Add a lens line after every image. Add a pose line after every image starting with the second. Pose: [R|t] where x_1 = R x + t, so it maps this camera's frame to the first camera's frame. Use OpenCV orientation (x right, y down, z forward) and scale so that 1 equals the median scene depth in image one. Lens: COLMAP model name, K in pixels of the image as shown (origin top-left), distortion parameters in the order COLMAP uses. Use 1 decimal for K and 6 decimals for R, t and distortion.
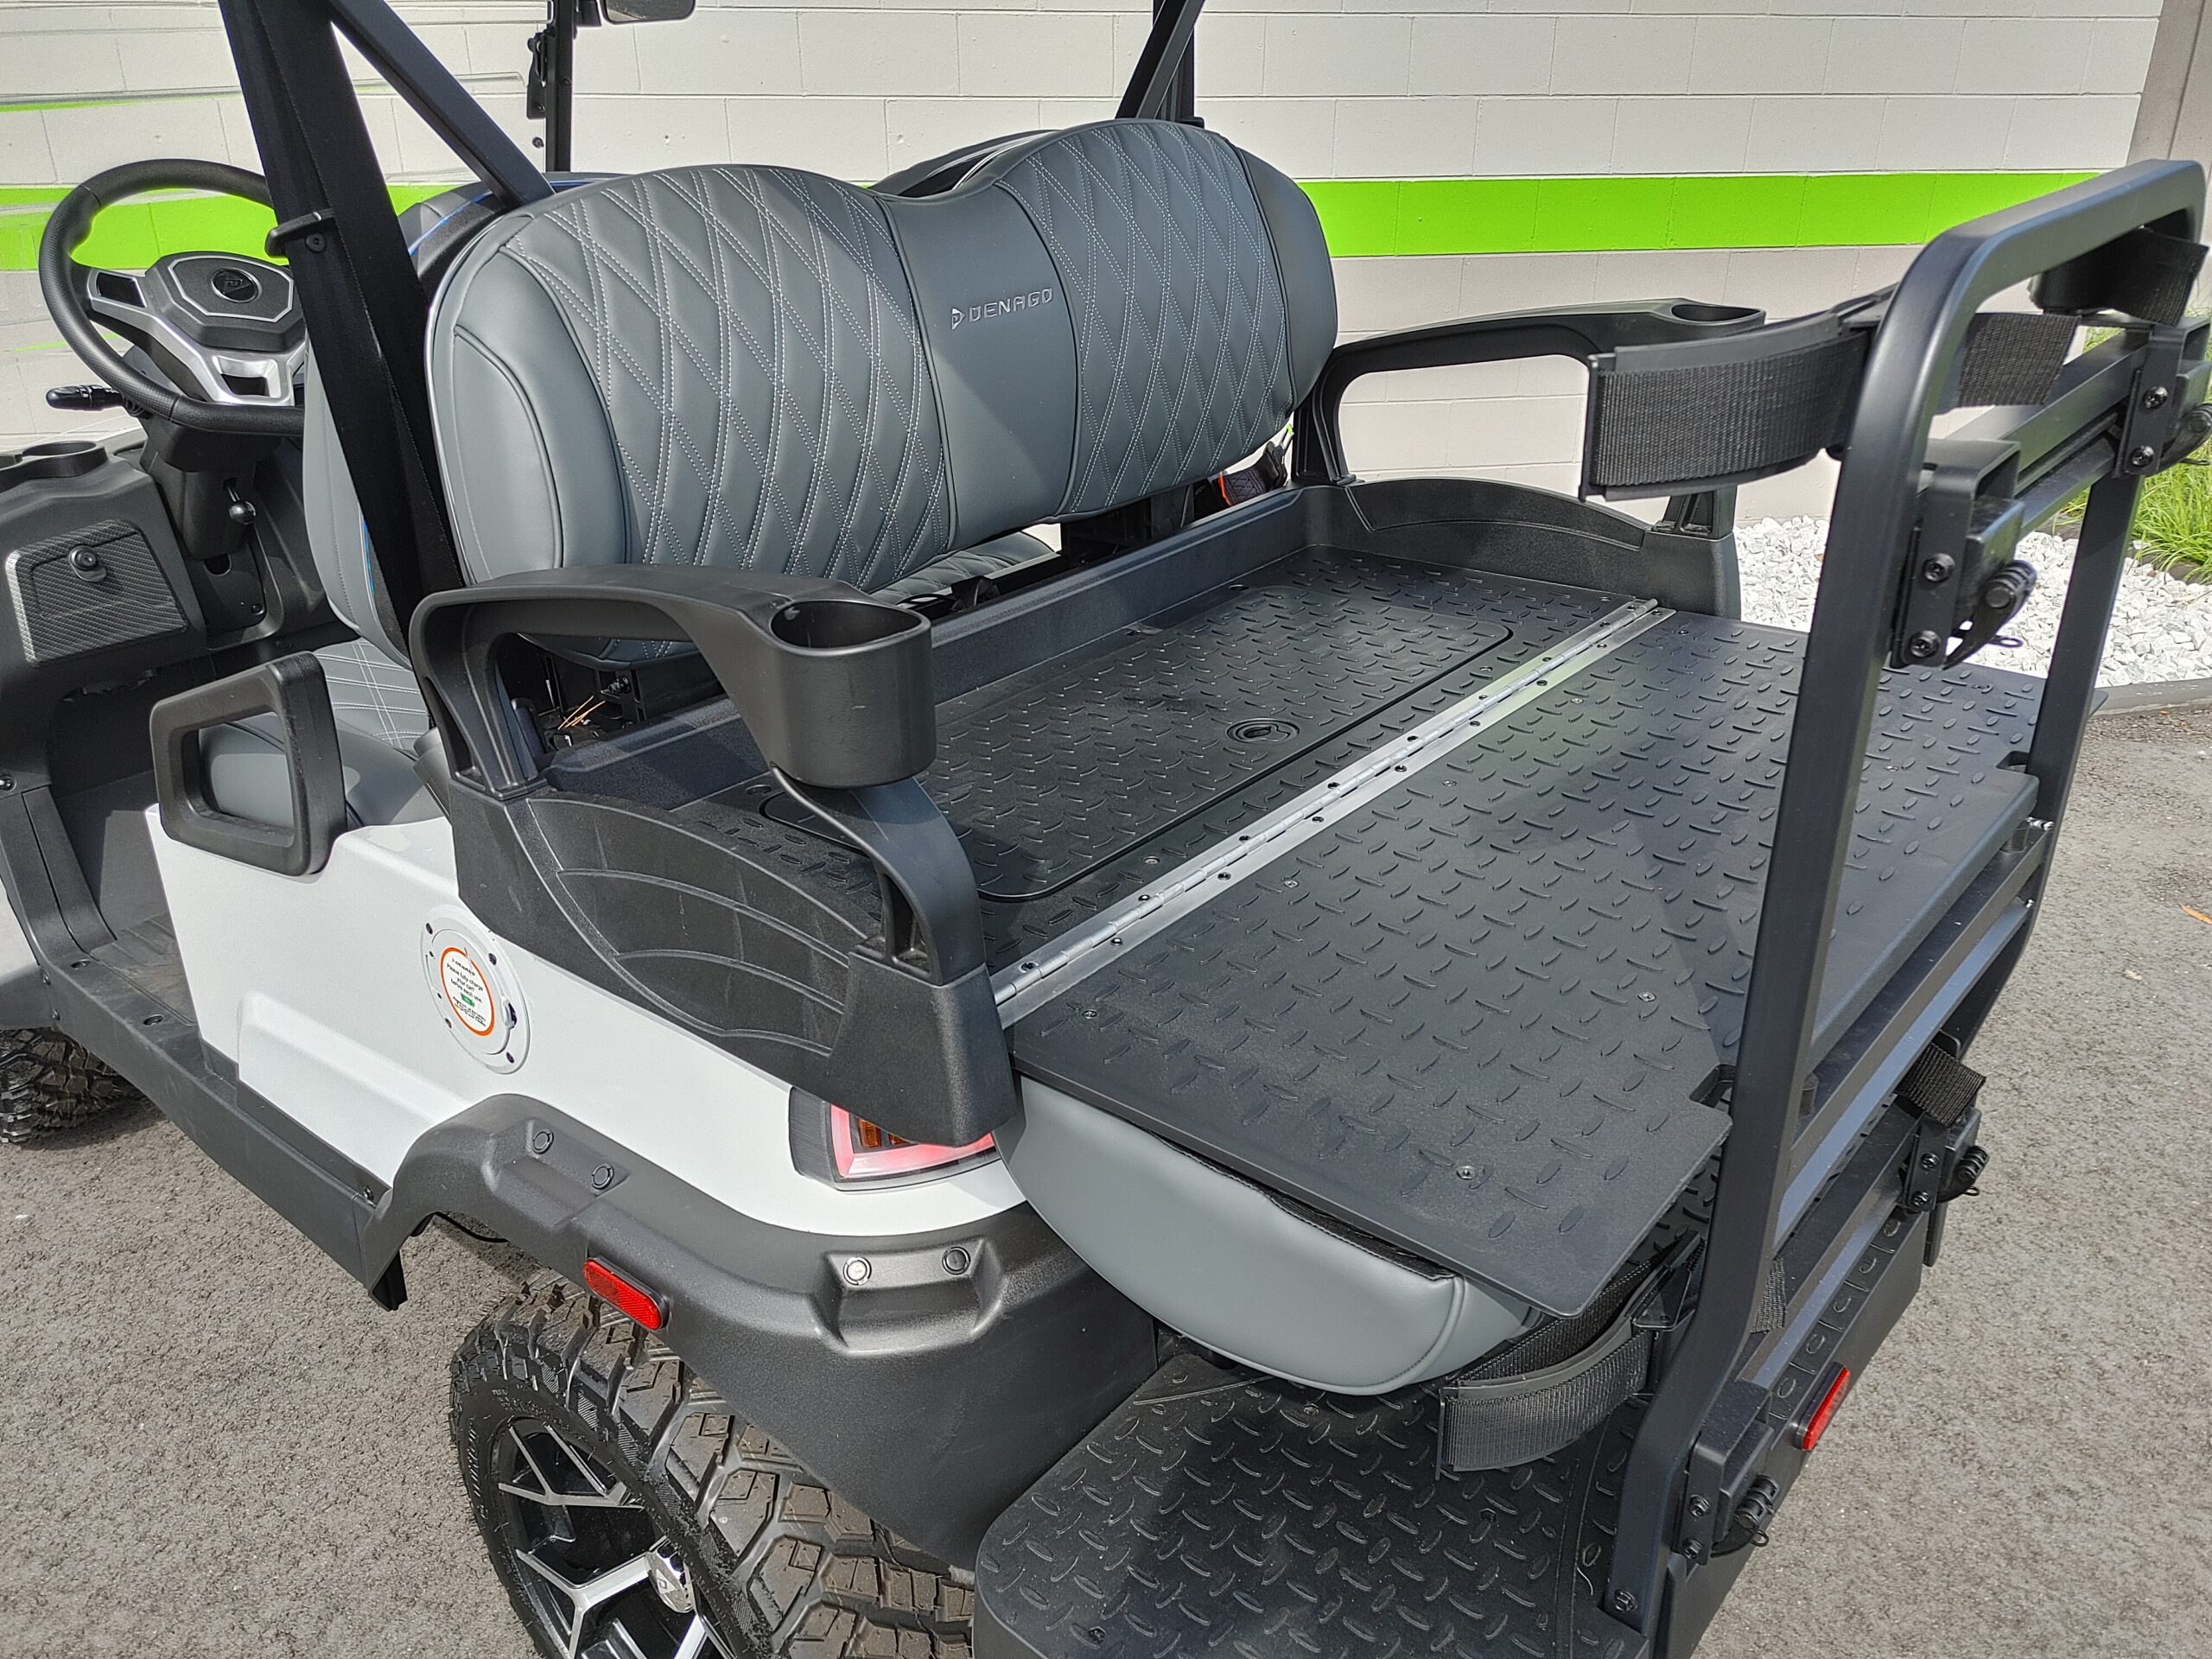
lens RADIAL K [[1655.2, 0, 1111.9], [0, 1655.2, 829.4], [0, 0, 1]] dist [0.091632, -0.117149]
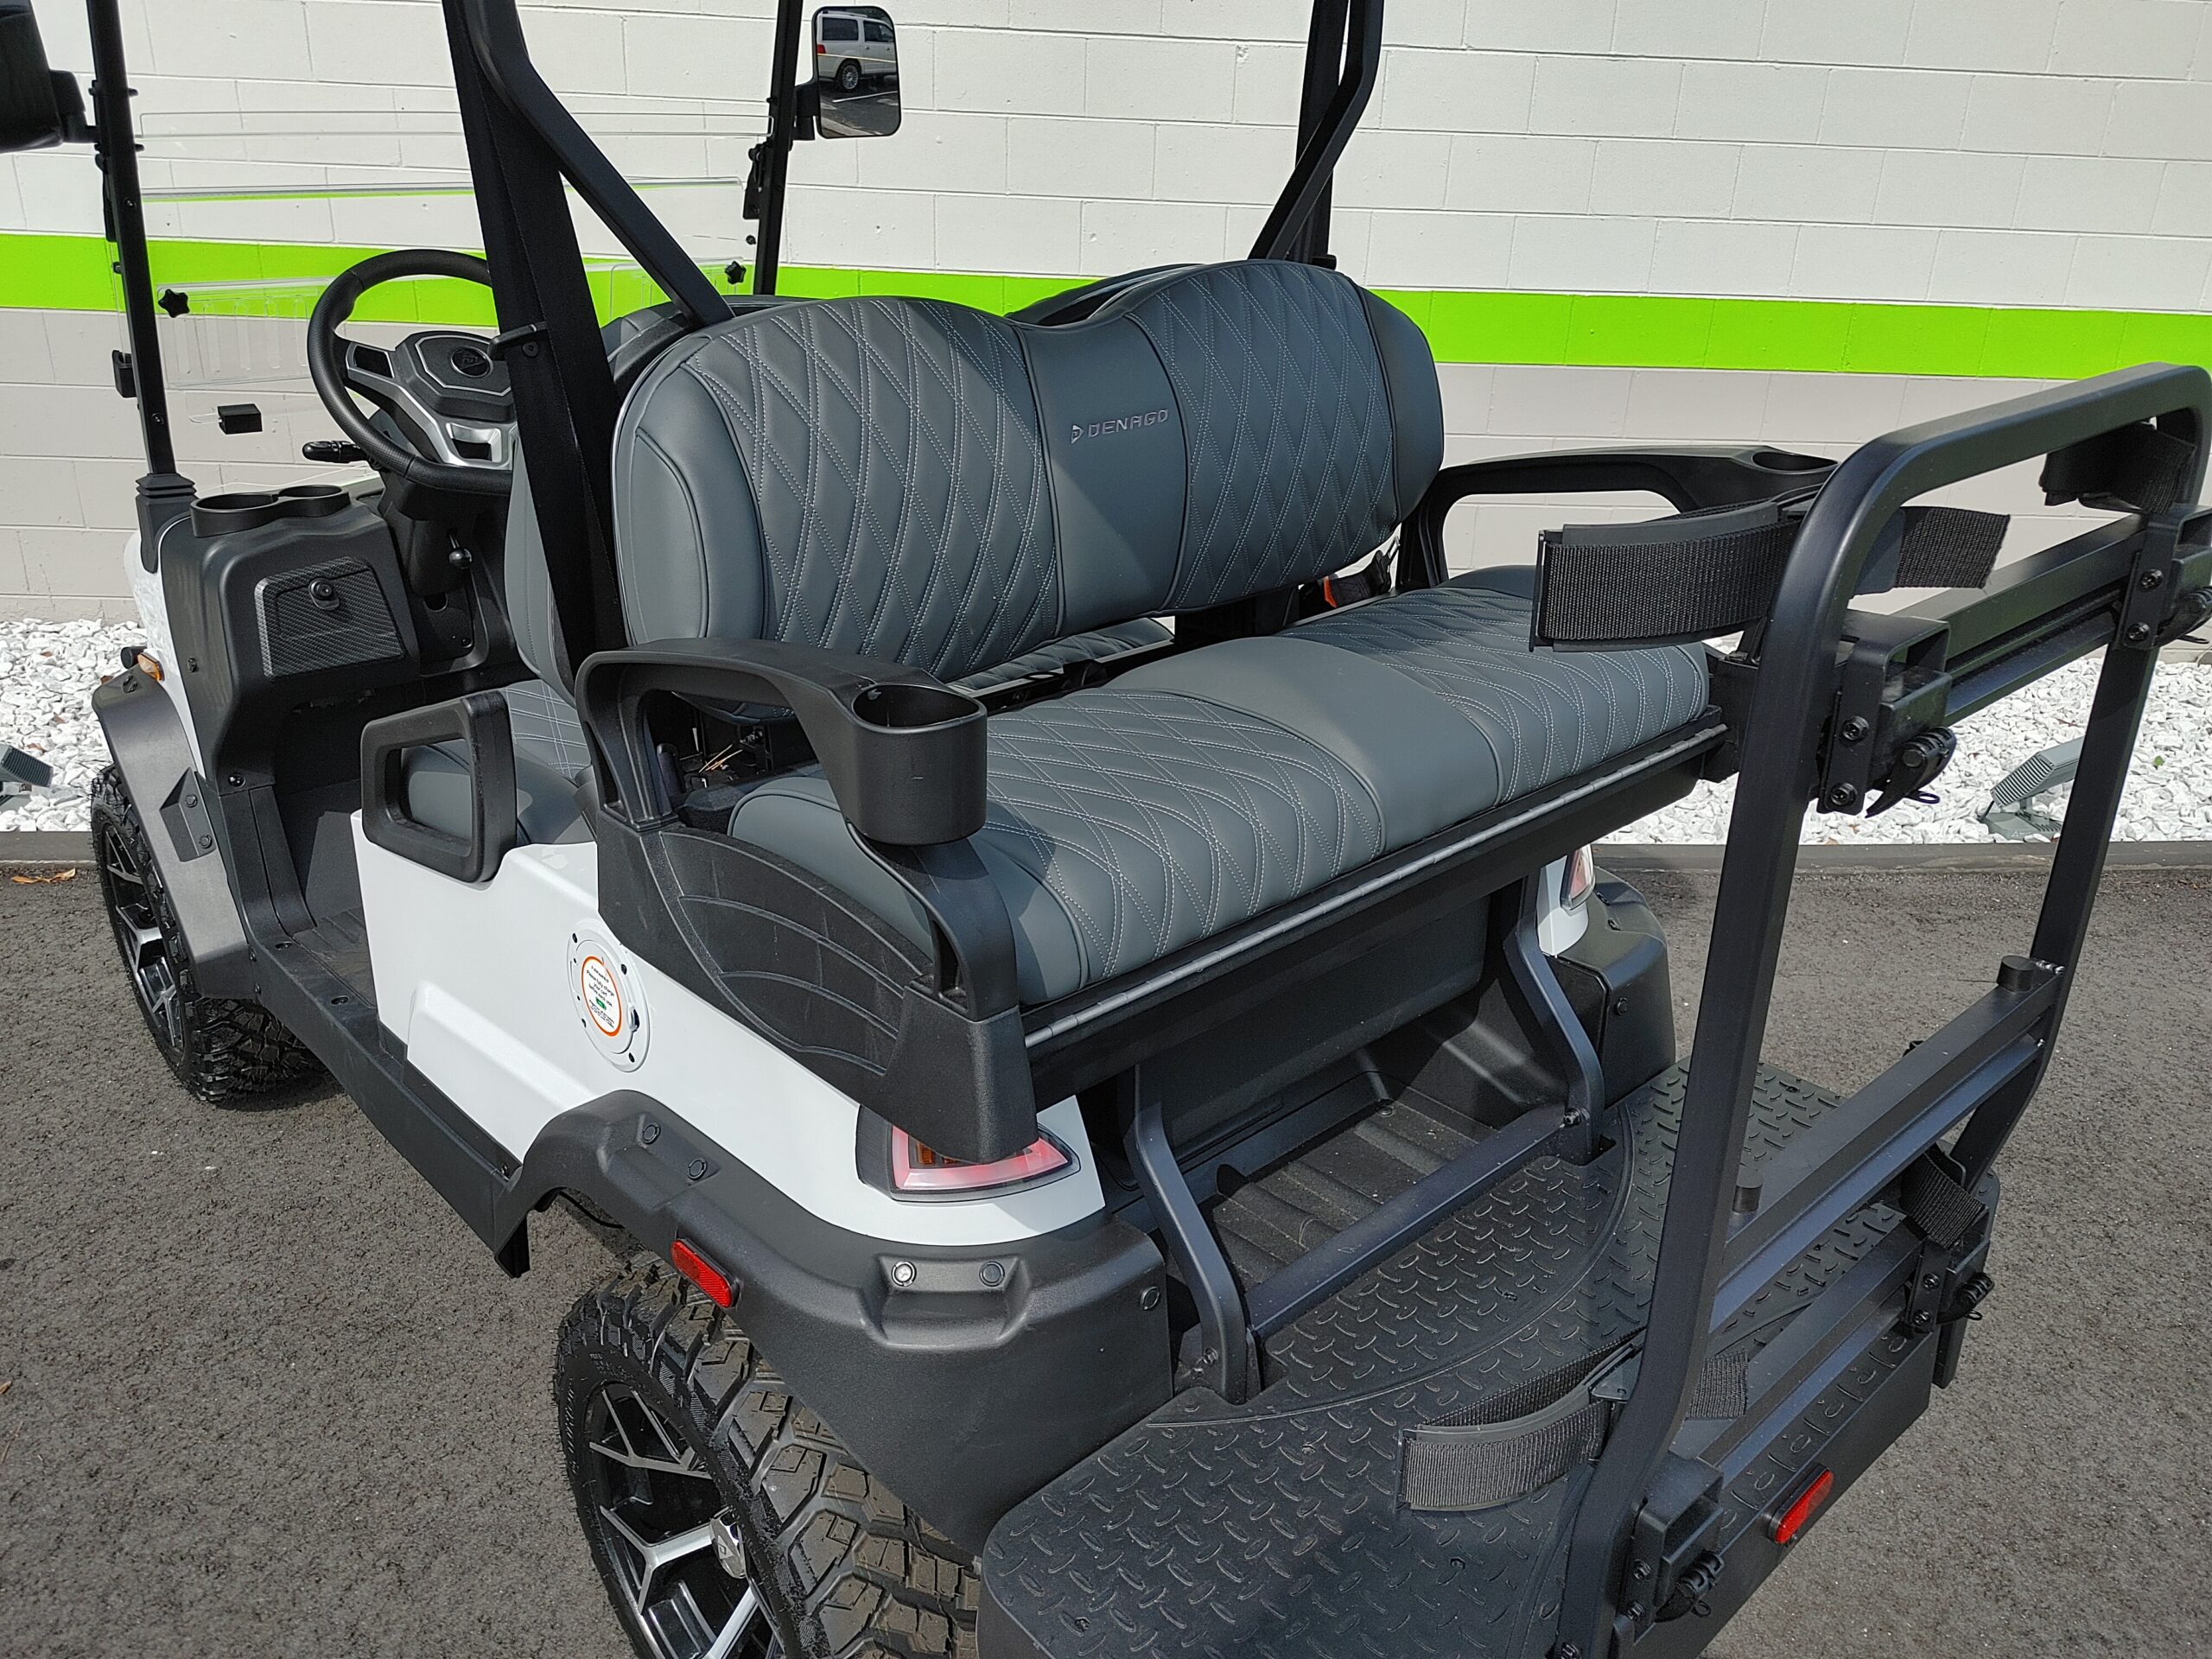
lens RADIAL K [[1650.7, 0, 1113.0], [0, 1650.7, 825.4], [0, 0, 1]] dist [0.086889, -0.110173]
pose [[0.992032, 0.077366, -0.099429, 0.058185], [-0.081467, 0.995956, -0.037866, -0.003691], [0.096097, 0.045665, 0.994324, -0.087514]]
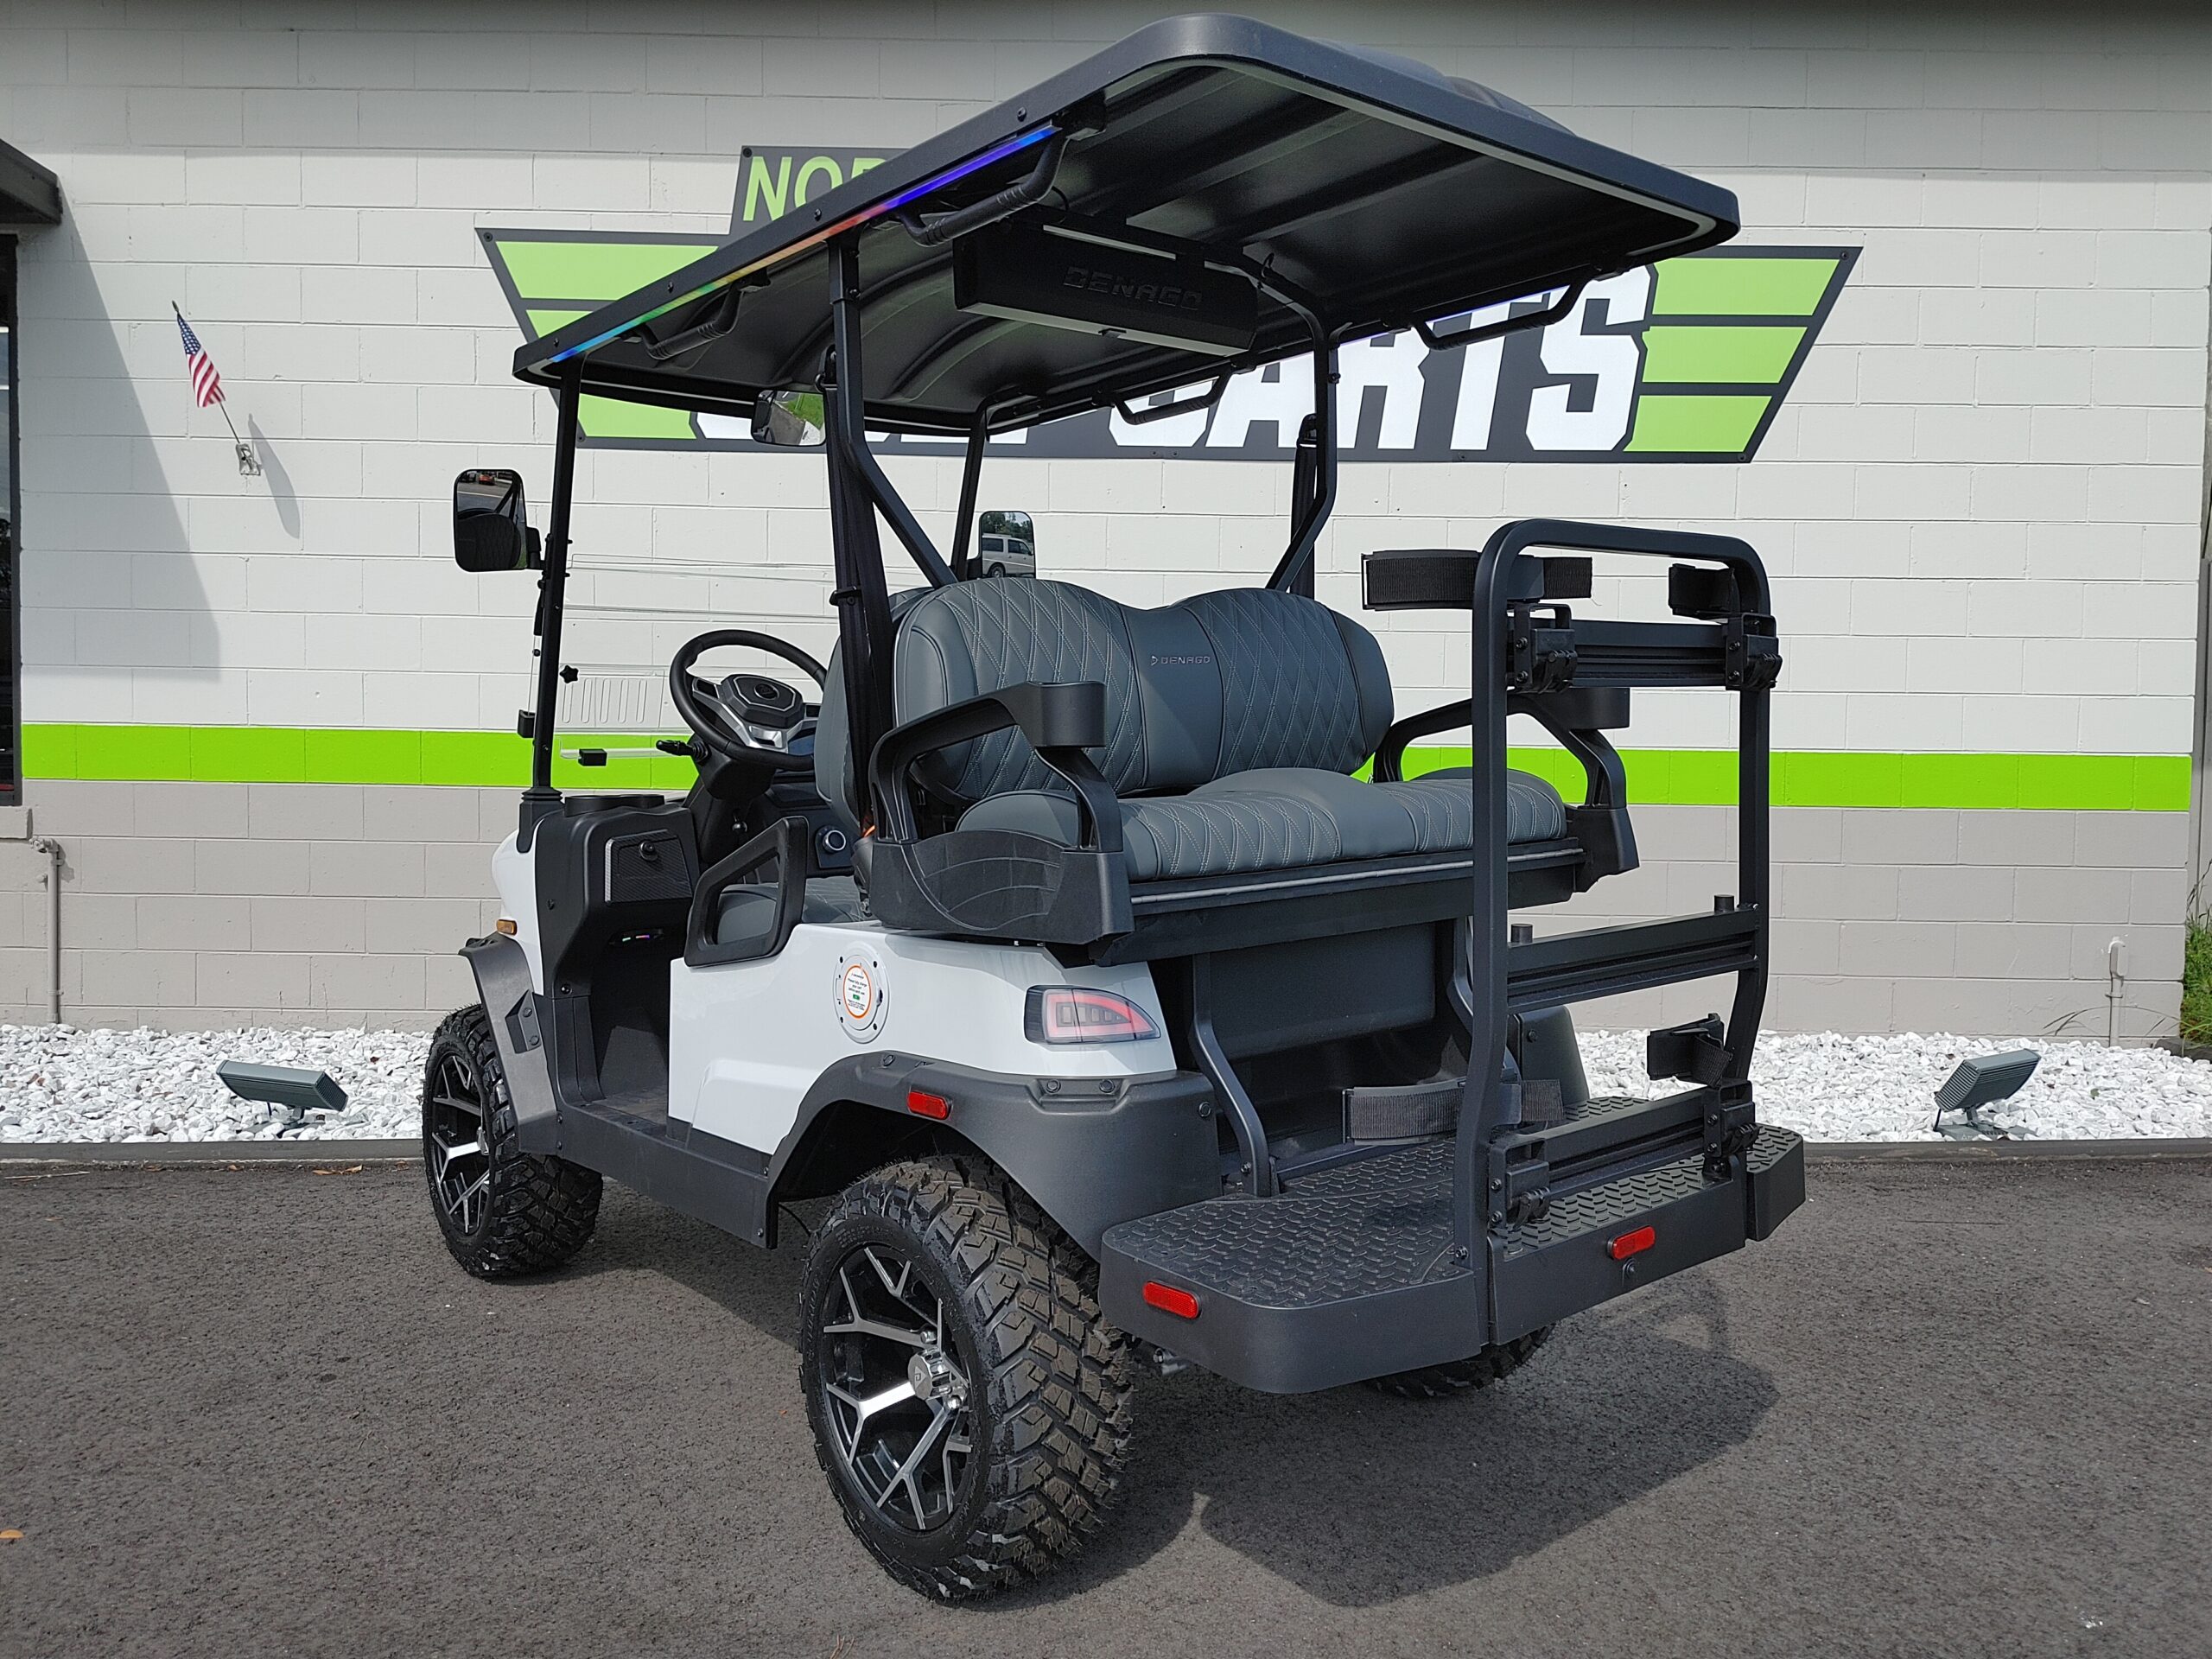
lens RADIAL K [[1655.2, 0, 1111.9], [0, 1655.2, 829.4], [0, 0, 1]] dist [0.091632, -0.117149]
pose [[0.985204, 0.018691, -0.170364, 0.169080], [-0.081600, 0.925292, -0.370374, 0.526201], [0.150714, 0.378796, 0.913126, -0.596703]]
